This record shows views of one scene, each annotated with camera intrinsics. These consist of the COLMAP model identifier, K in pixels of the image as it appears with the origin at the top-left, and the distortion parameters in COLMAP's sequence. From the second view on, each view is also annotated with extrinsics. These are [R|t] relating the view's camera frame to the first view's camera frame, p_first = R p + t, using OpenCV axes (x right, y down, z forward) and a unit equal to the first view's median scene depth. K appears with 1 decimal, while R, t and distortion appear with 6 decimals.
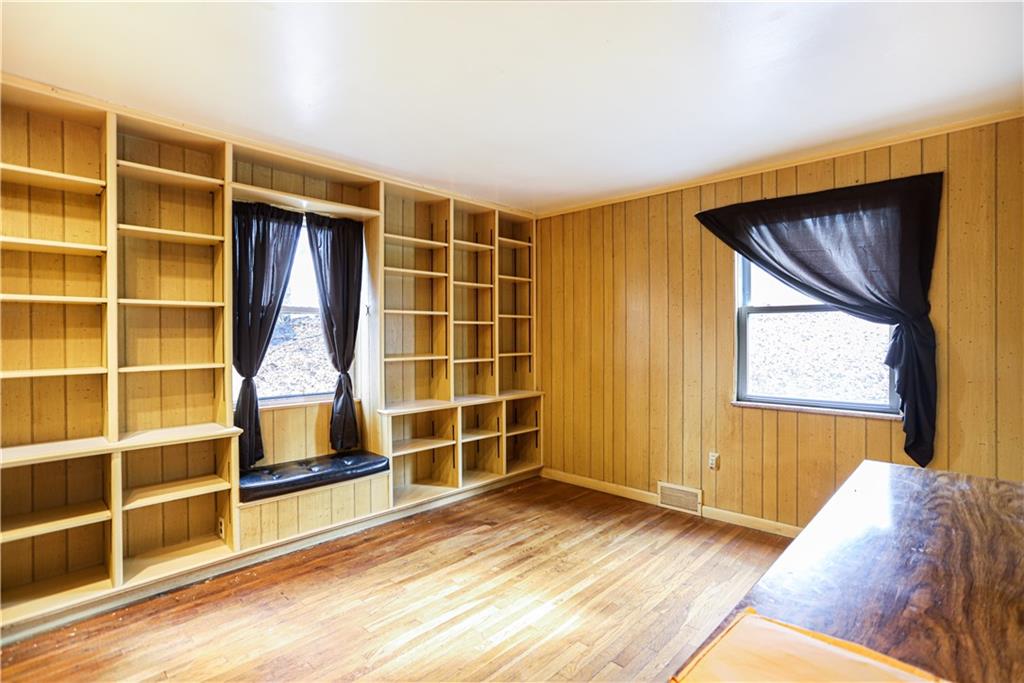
lens RADIAL K [[487.9, 0, 512.0], [0, 487.9, 341.5], [0, 0, 1]] dist [-0.029866, 0.000492]
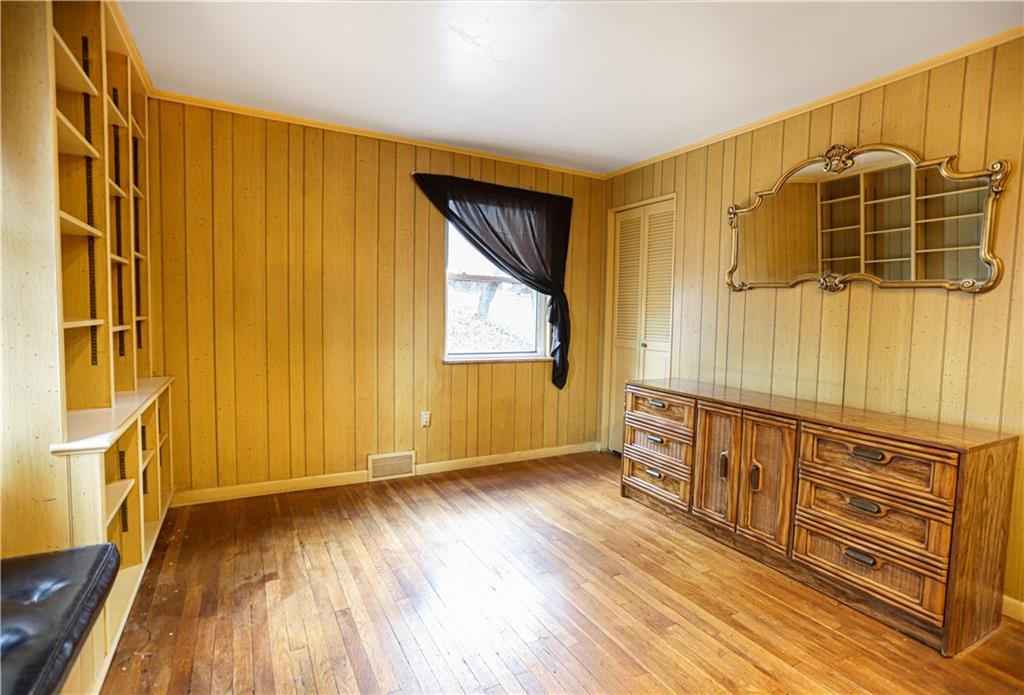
lens RADIAL K [[503.2, 0, 512.0], [0, 503.2, 347.5], [0, 0, 1]] dist [-0.036422, 0.000457]
pose [[0.308784, -0.050548, 0.949788, -0.547380], [-0.012160, 0.998295, 0.057083, 0.028744], [-0.951055, -0.029175, 0.307643, 0.496055]]
